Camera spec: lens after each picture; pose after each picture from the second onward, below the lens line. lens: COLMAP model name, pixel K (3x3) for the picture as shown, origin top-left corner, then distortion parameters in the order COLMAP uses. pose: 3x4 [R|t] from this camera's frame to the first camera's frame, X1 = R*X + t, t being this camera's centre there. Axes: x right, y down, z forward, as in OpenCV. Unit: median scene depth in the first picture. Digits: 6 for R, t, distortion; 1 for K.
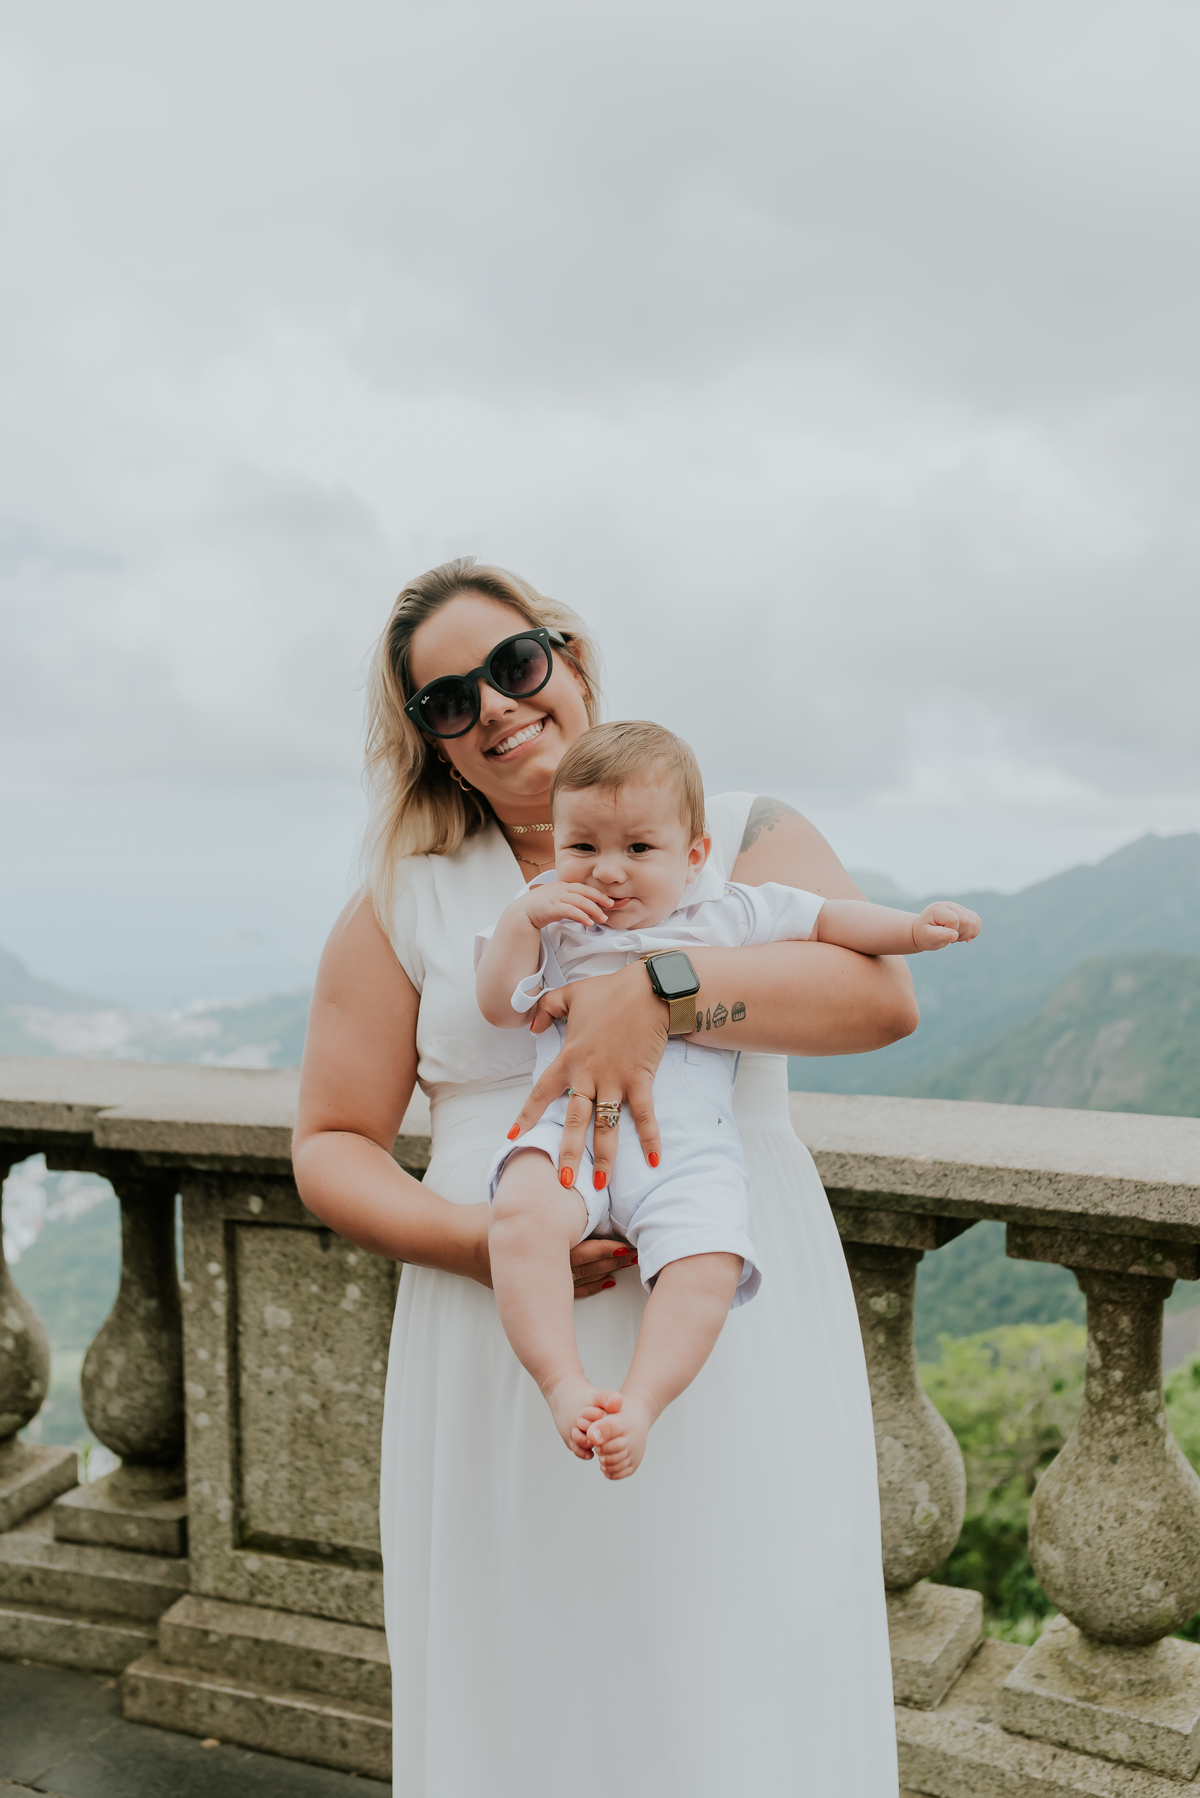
lens RADIAL K [[1815.8, 0, 564.5], [0, 1815.8, 910.8], [0, 0, 1]] dist [-0.029197, 0.000000]
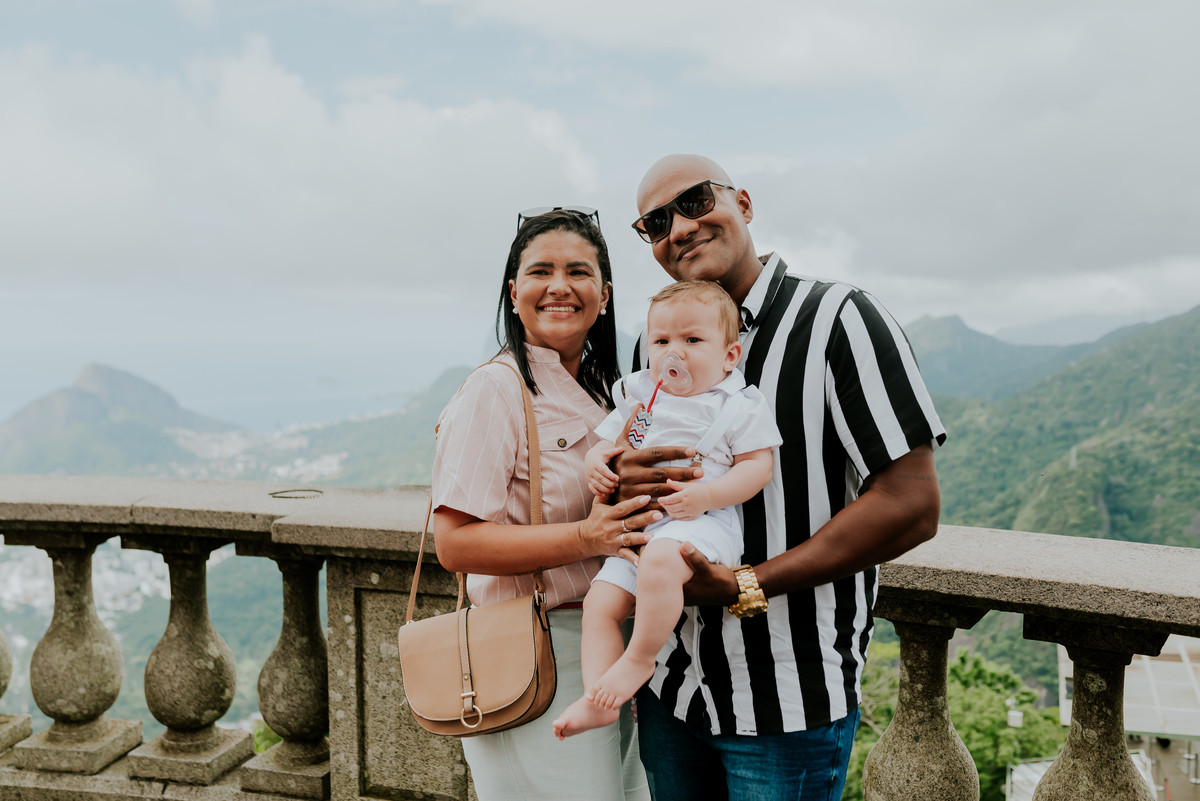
lens RADIAL K [[1211.9, 0, 575.7], [0, 1211.9, 395.7], [0, 0, 1]] dist [-0.029197, 0.000000]
pose [[0.999480, 0.004660, 0.031921, -0.030992], [-0.005483, 0.999654, 0.025732, -0.024706], [-0.031790, -0.025894, 0.999159, -0.050766]]
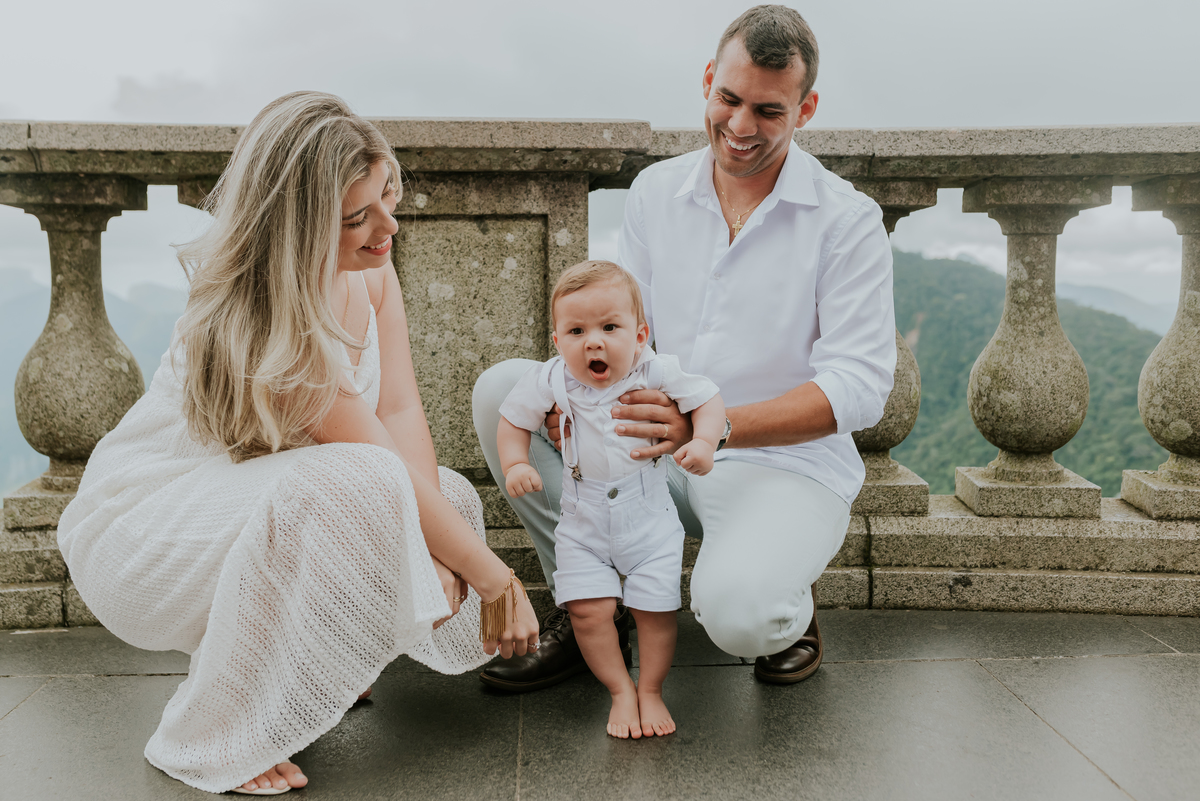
lens RADIAL K [[1211.9, 0, 606.2], [0, 1211.9, 415.6], [0, 0, 1]] dist [-0.029197, 0.000000]
pose [[0.888332, -0.041260, 0.457344, -0.448212], [0.014036, 0.997930, 0.062766, 0.261803], [-0.458987, -0.049338, 0.887072, 0.202338]]
